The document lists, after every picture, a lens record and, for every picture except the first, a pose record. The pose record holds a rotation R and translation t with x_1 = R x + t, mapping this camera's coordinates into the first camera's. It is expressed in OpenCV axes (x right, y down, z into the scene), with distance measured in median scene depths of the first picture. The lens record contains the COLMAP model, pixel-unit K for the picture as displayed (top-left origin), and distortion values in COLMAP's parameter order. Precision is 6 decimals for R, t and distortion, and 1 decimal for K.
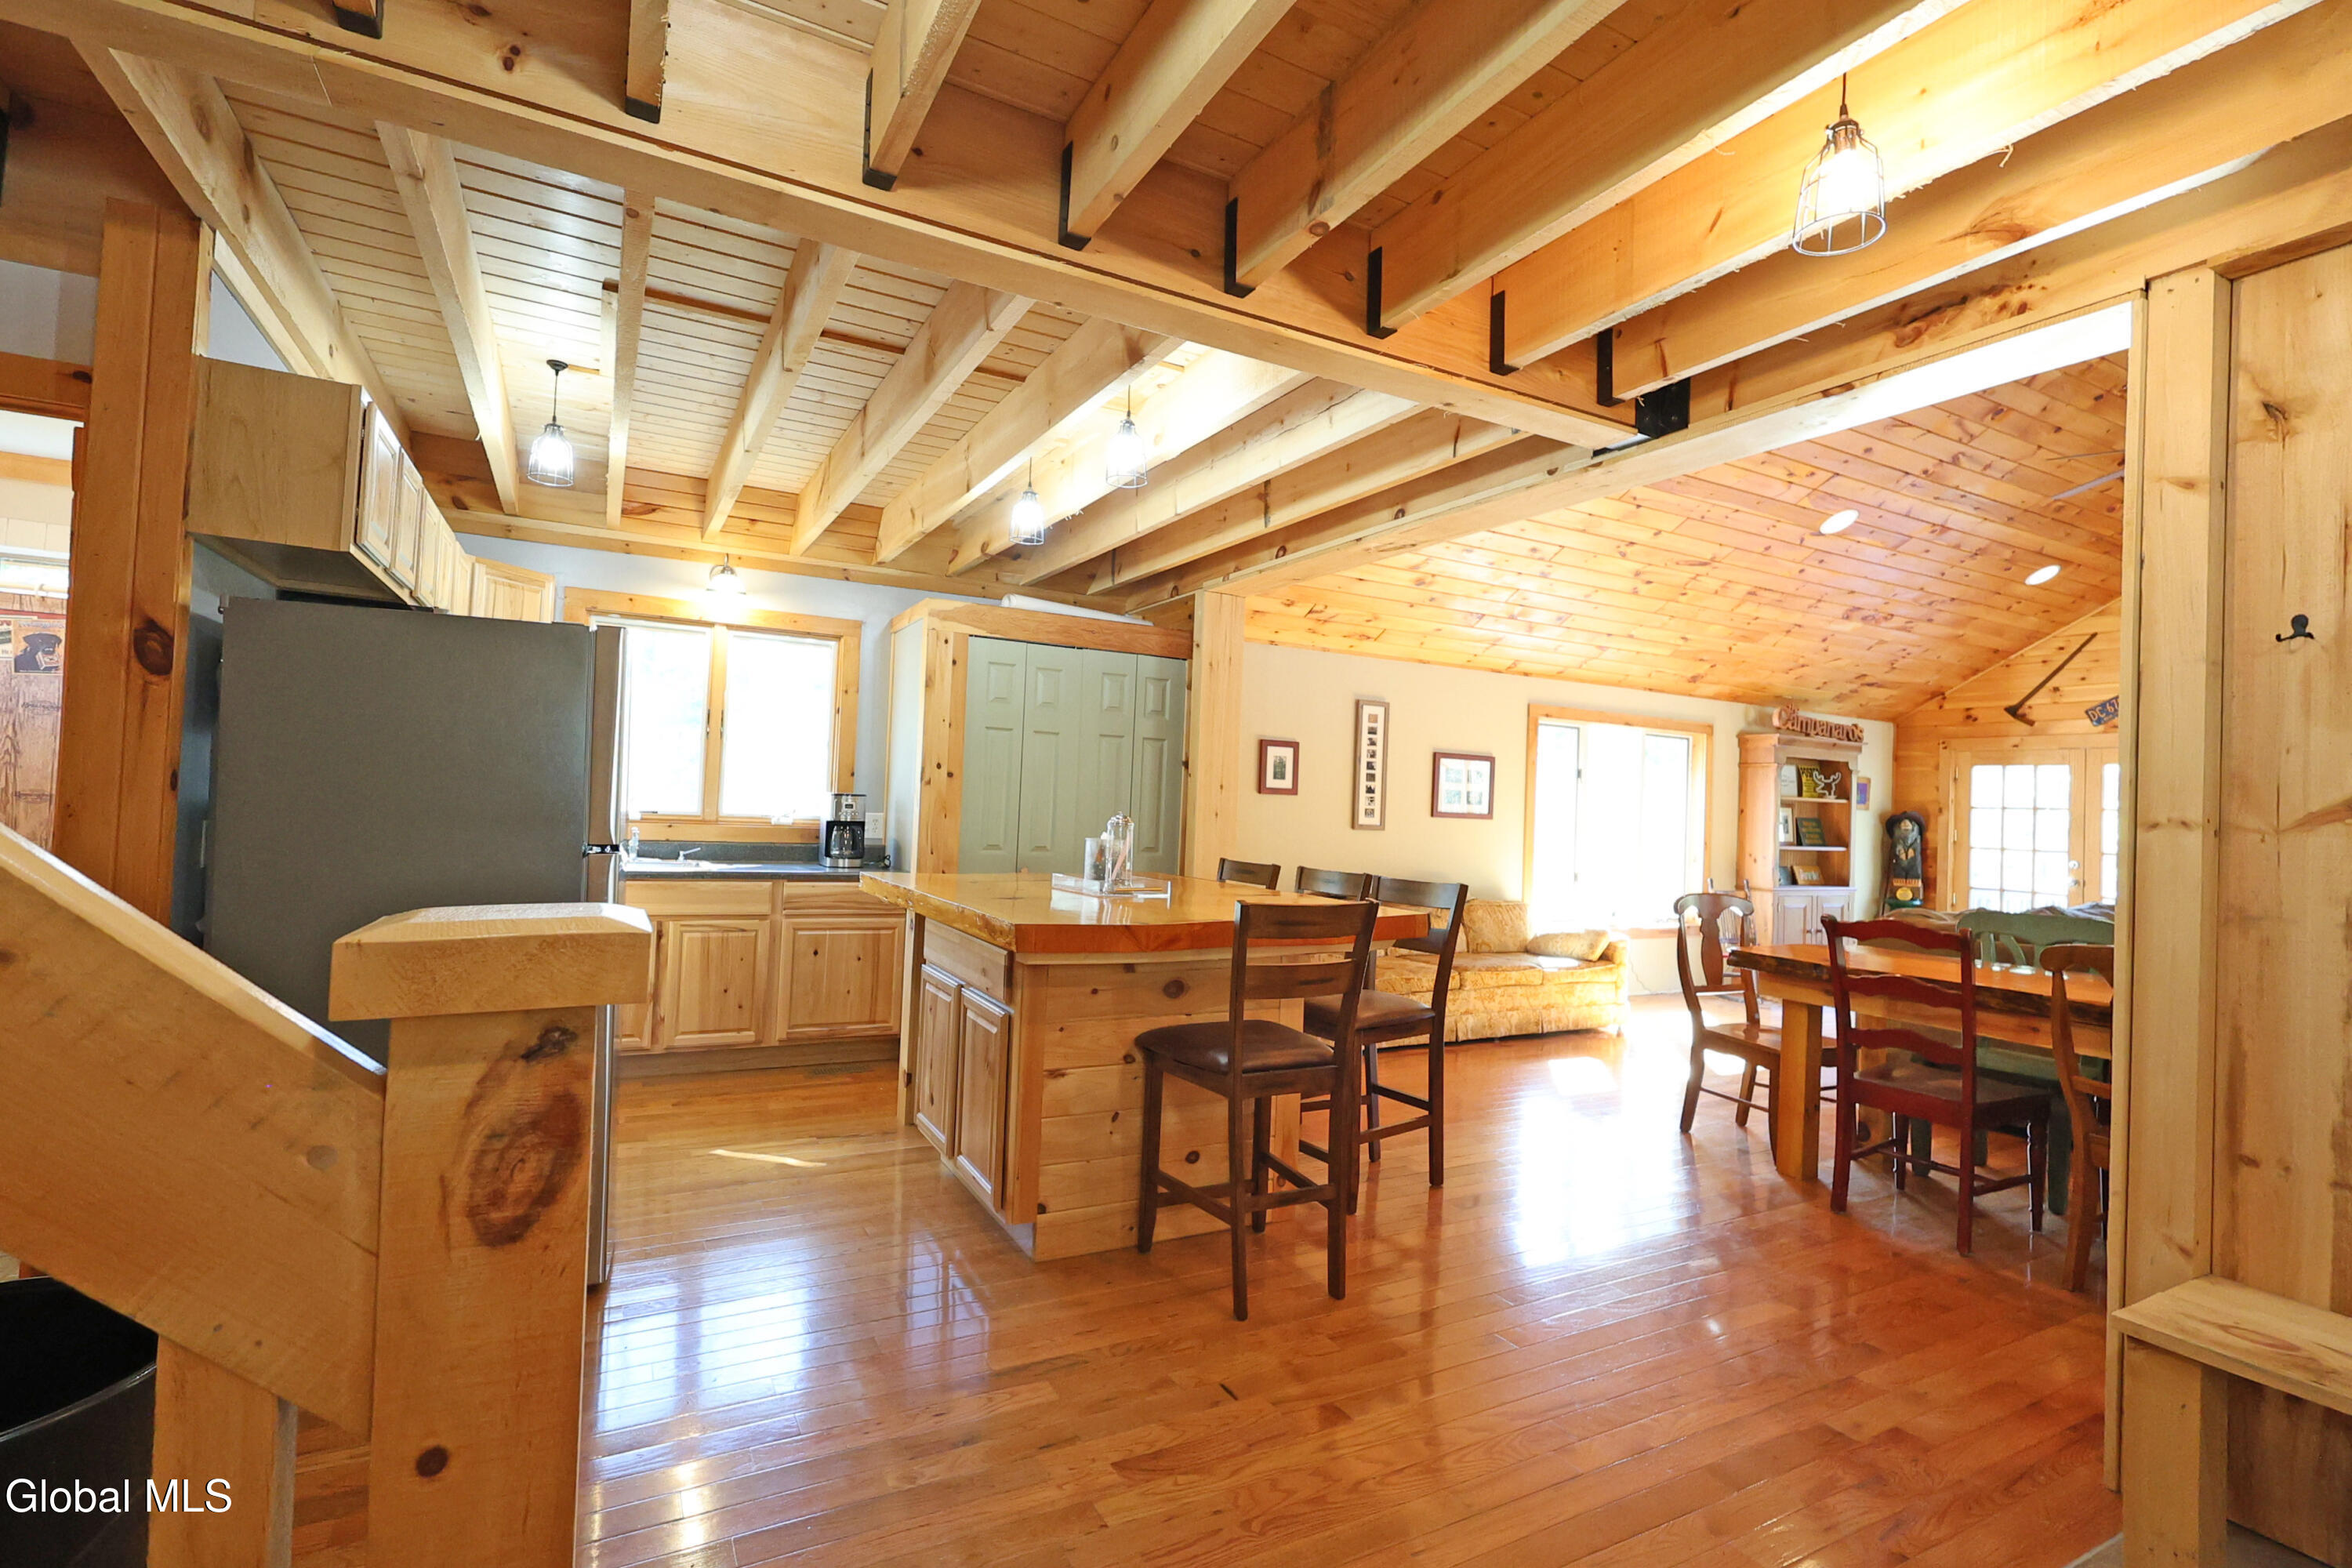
lens RADIAL K [[1091.0, 0, 1153.1], [0, 1091.0, 781.5], [0, 0, 1]] dist [-0.001671, 0.000979]
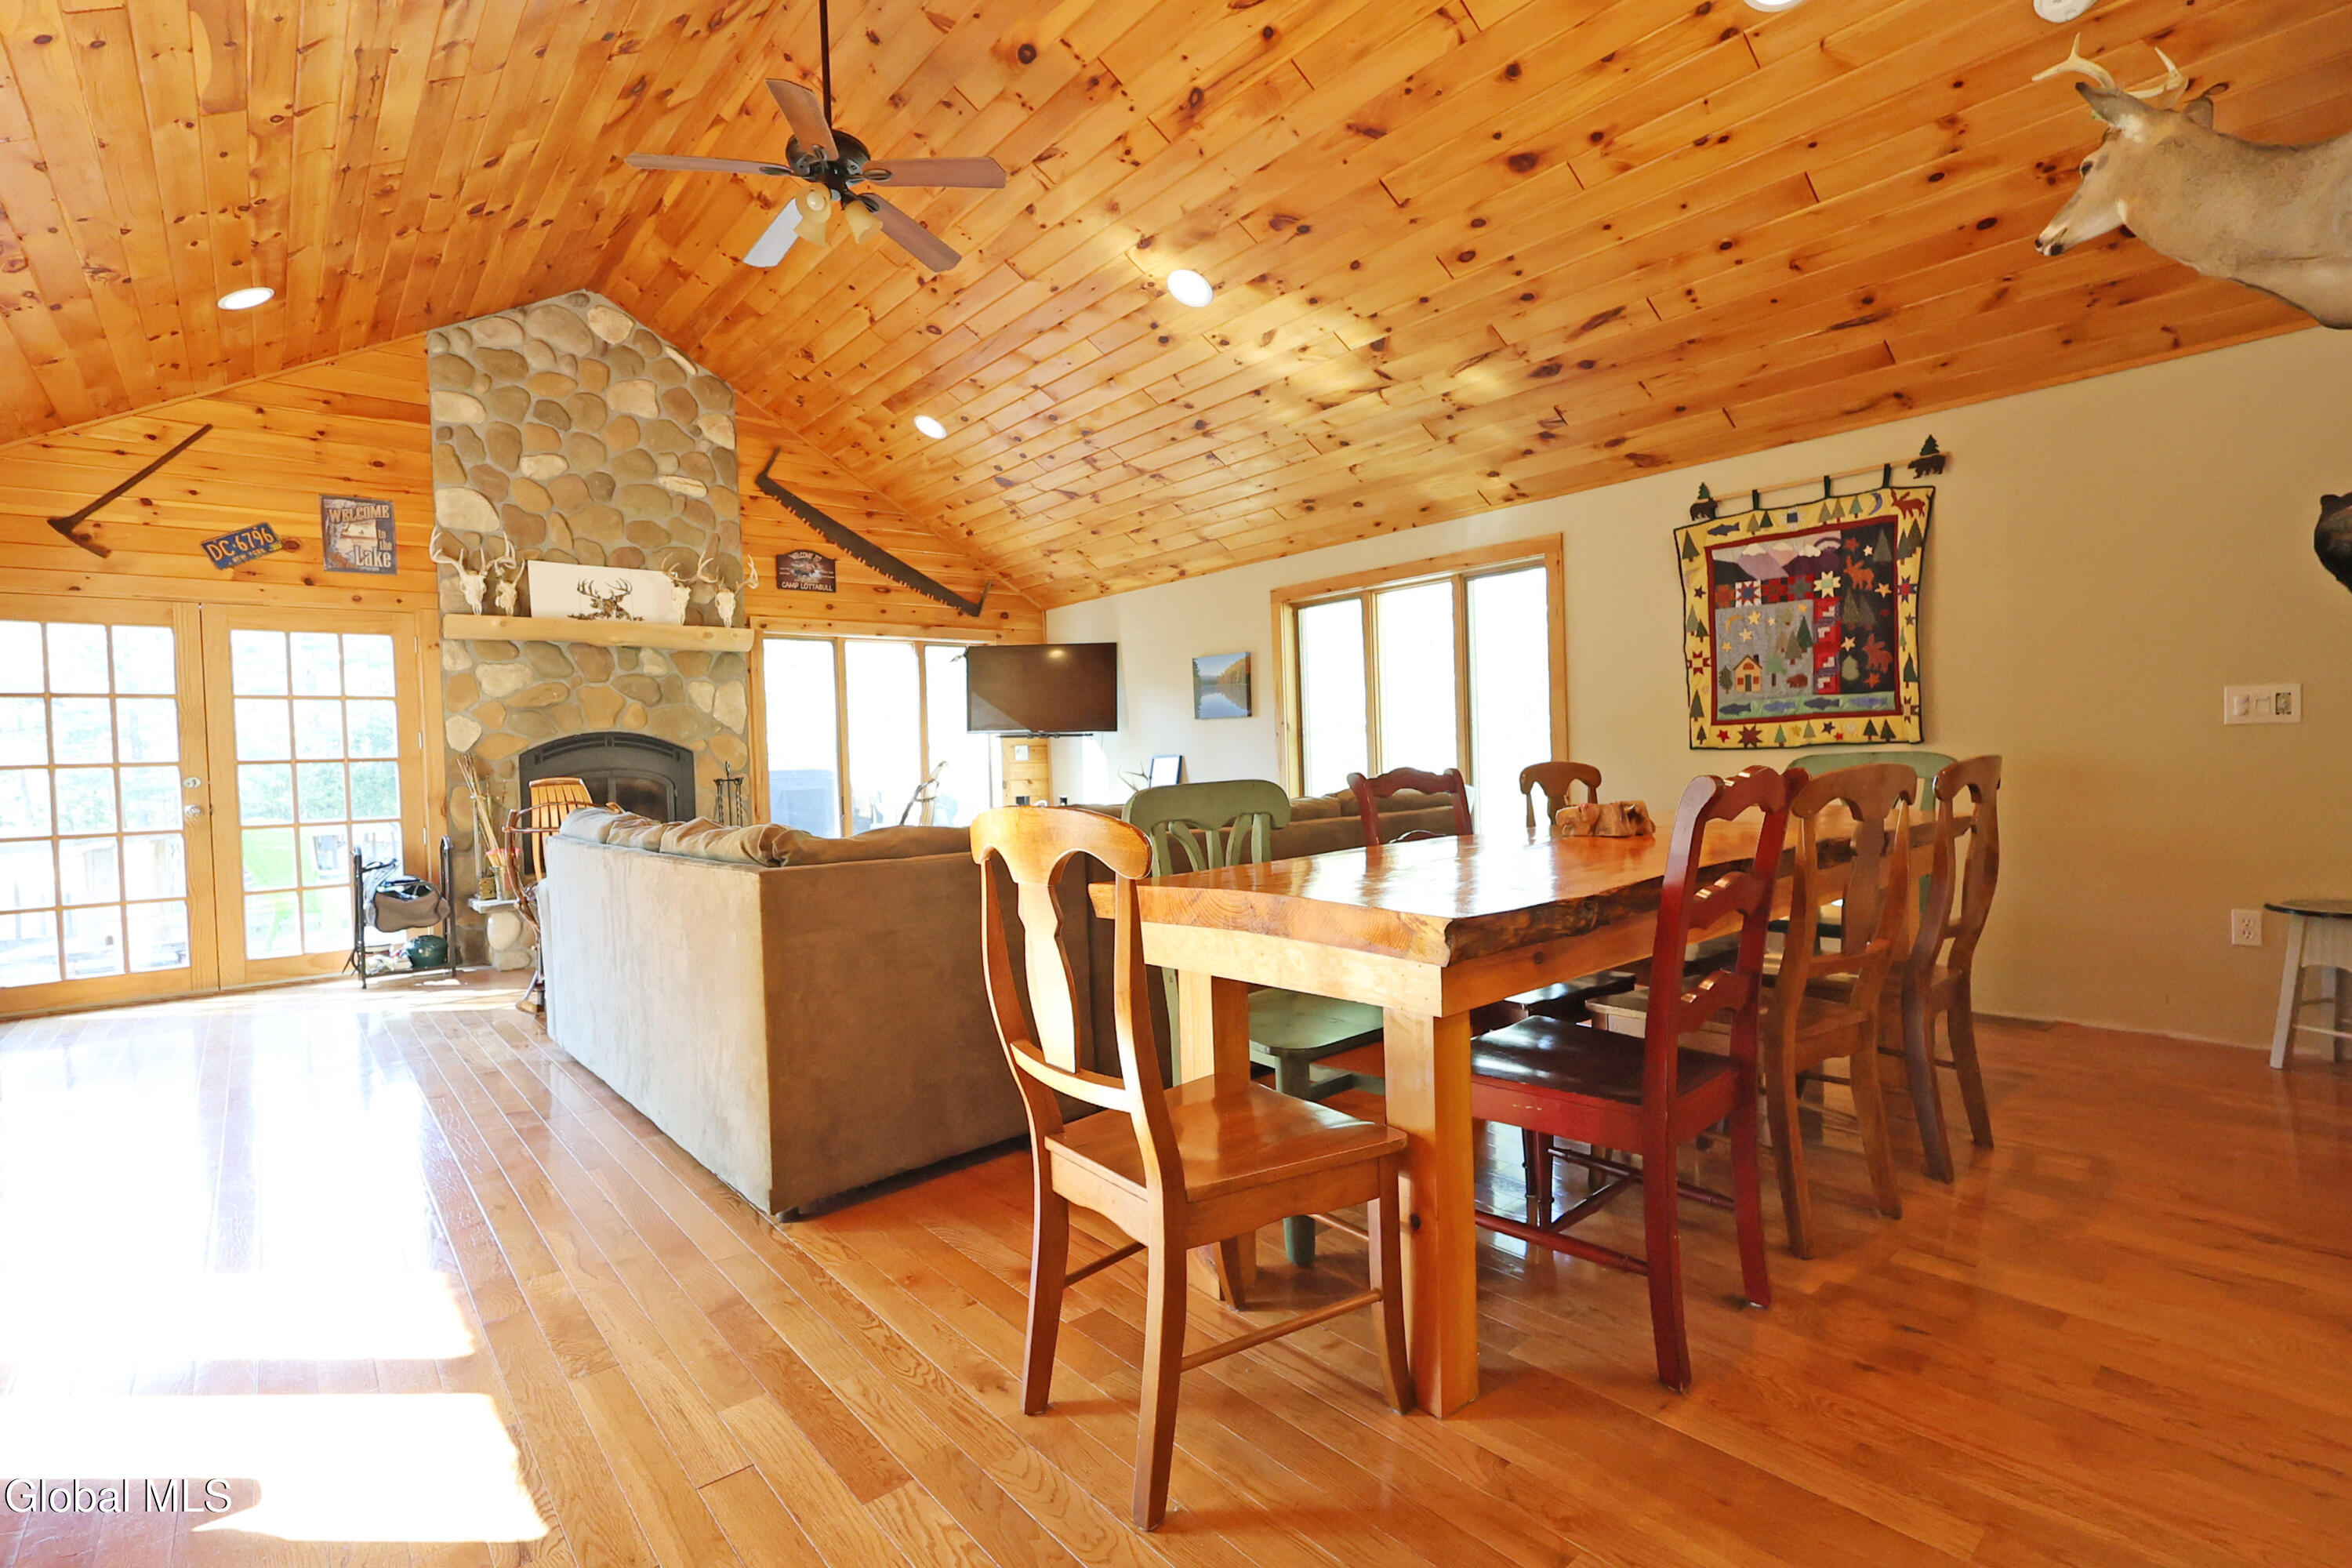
lens RADIAL K [[1091.0, 0, 1174.9], [0, 1091.0, 777.6], [0, 0, 1]] dist [-0.001671, 0.000979]
pose [[-0.211215, -0.047957, 0.976263, 0.116007], [0.004230, 0.998741, 0.049976, 0.054004], [-0.977431, 0.014685, -0.210746, 0.699093]]
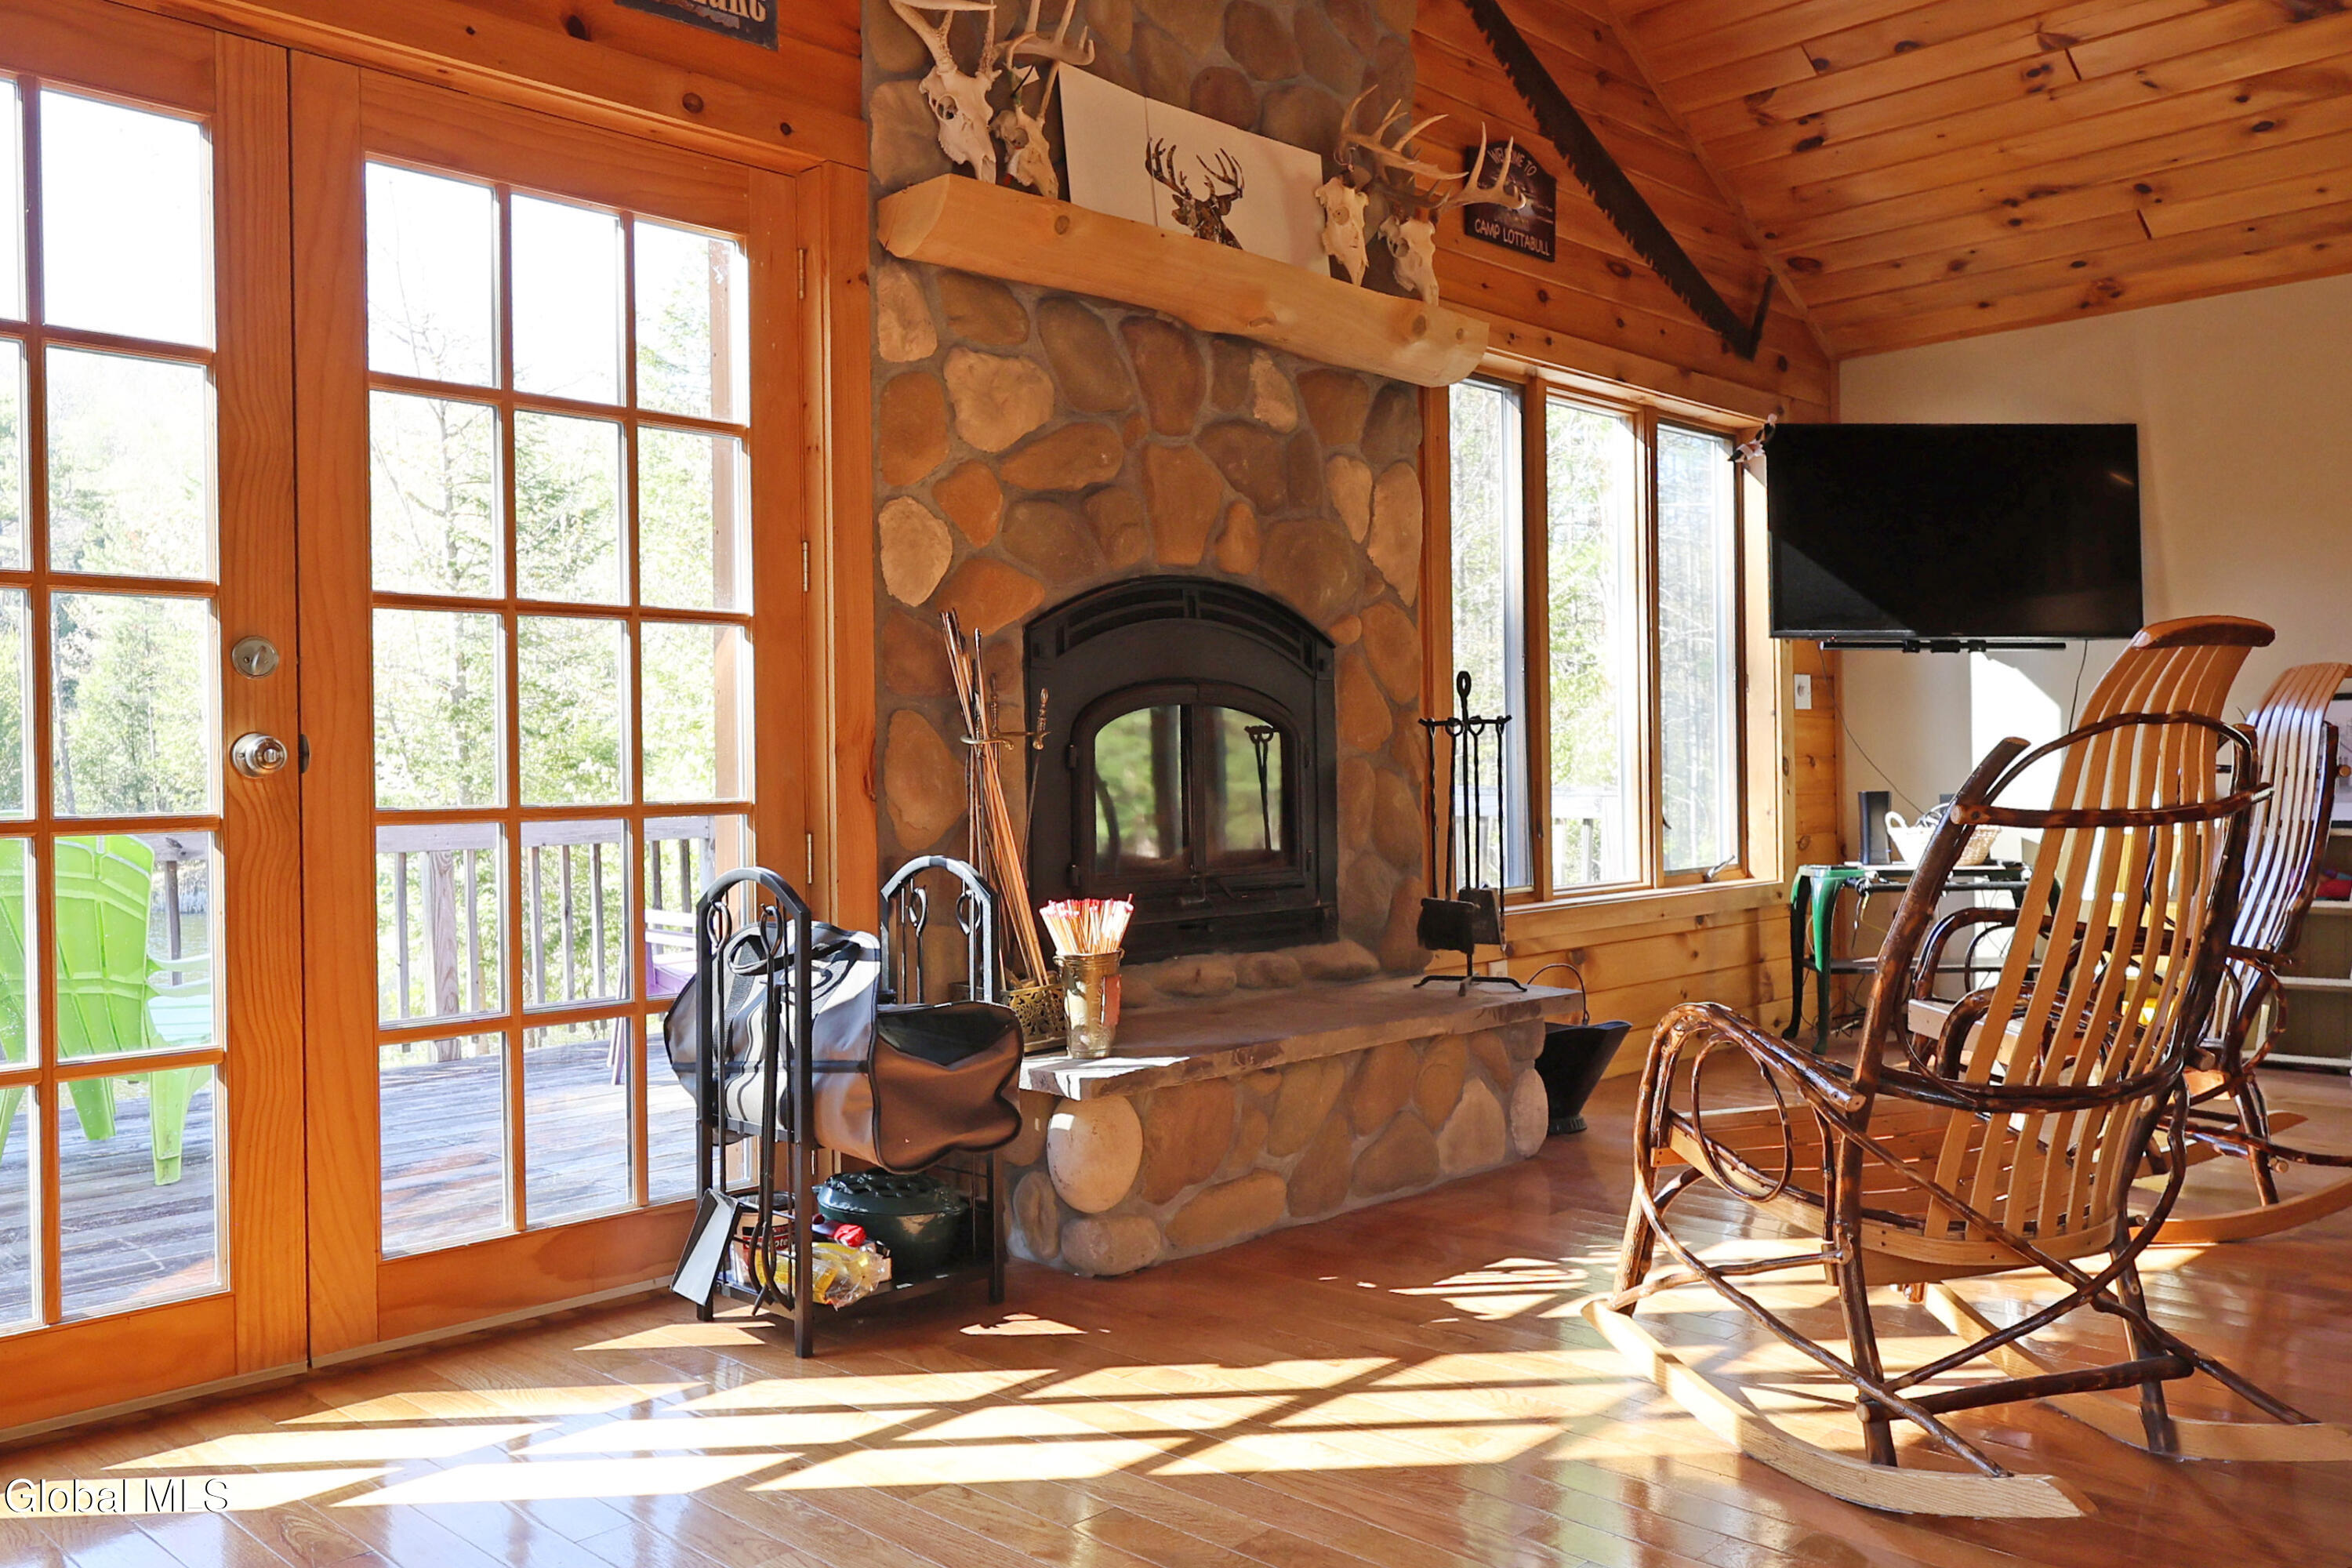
lens RADIAL K [[1839.2, 0, 1162.9], [0, 1839.2, 783.3], [0, 0, 1]] dist [-0.002449, 0.002743]
pose [[-0.293712, -0.040015, 0.955056, 0.610562], [-0.016005, 0.999189, 0.036942, 0.103146], [-0.955760, -0.004435, -0.294114, 1.160196]]
